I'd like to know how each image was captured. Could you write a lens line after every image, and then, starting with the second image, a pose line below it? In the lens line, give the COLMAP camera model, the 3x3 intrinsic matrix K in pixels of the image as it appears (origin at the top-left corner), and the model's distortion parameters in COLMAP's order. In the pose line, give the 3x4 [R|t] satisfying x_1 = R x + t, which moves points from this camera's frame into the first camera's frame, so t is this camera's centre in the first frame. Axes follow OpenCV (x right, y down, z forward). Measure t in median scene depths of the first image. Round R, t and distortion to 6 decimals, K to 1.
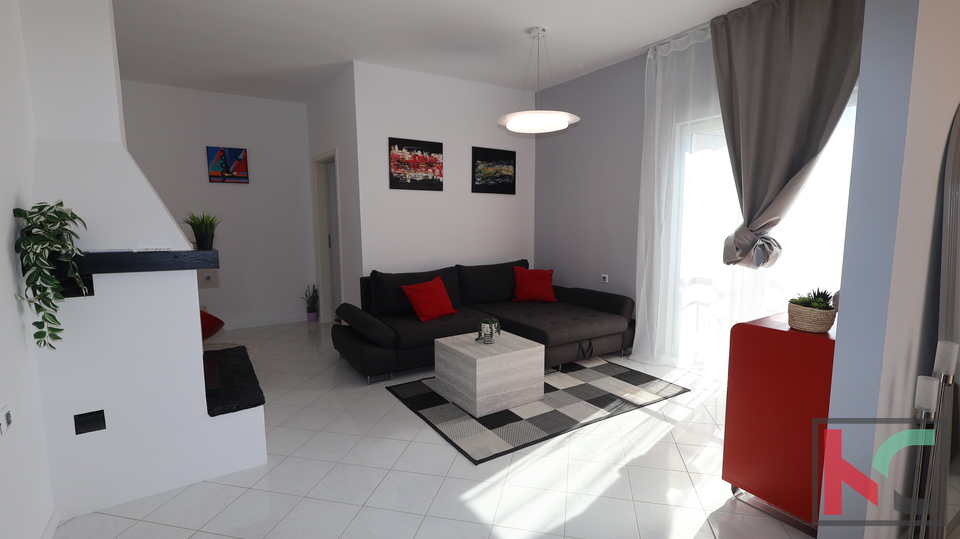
lens RADIAL K [[441.5, 0, 480.0], [0, 441.5, 269.5], [0, 0, 1]] dist [-0.003983, 0.000470]
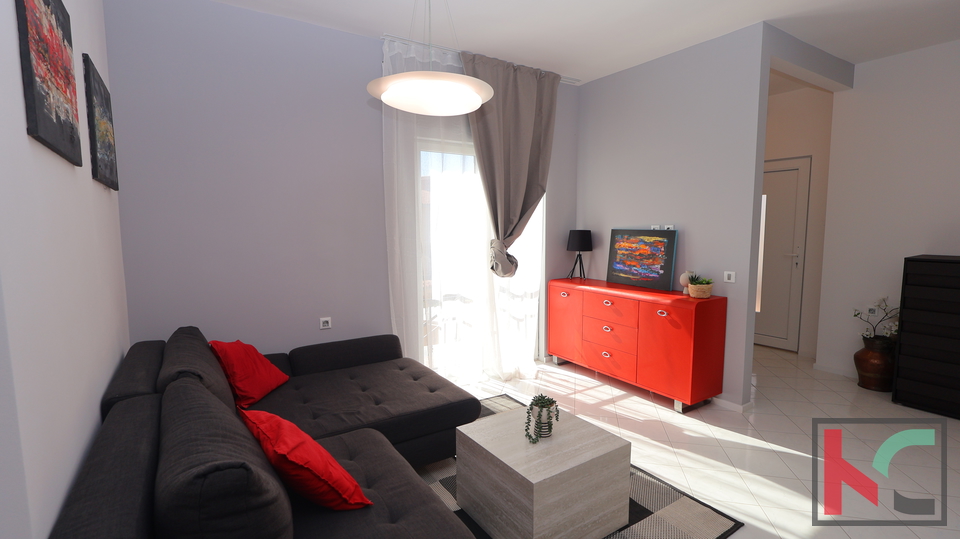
lens RADIAL K [[441.5, 0, 480.0], [0, 441.5, 269.5], [0, 0, 1]] dist [-0.003983, 0.000470]
pose [[-0.005038, -0.092342, 0.995715, -0.452081], [0.119223, 0.988570, 0.092282, -0.108759], [-0.992855, 0.119177, 0.006029, 0.791700]]
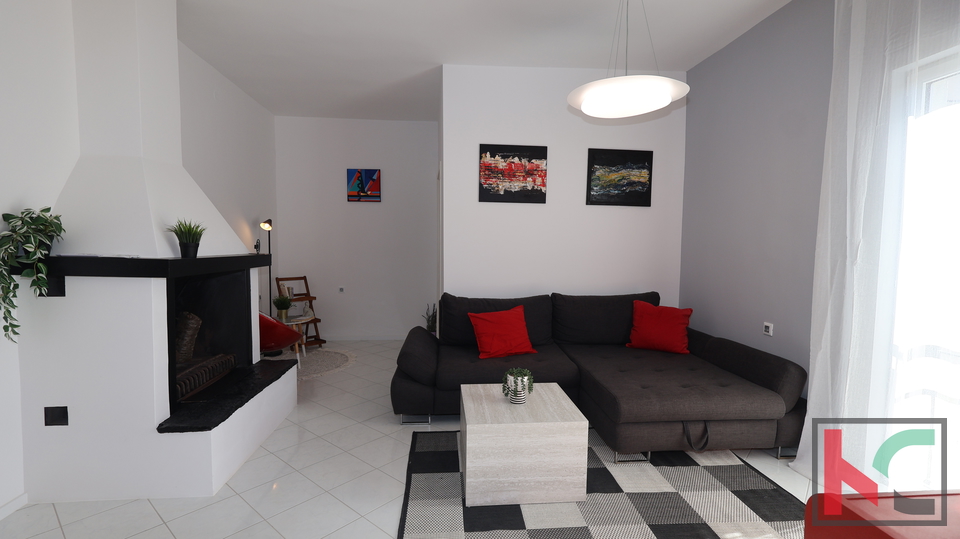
lens RADIAL K [[441.5, 0, 480.0], [0, 441.5, 269.5], [0, 0, 1]] dist [-0.003983, 0.000470]
pose [[0.883269, 0.043184, -0.466873, 0.221588], [-0.068119, 0.997004, -0.036655, -0.015547], [0.463891, 0.064179, 0.883564, 0.234874]]
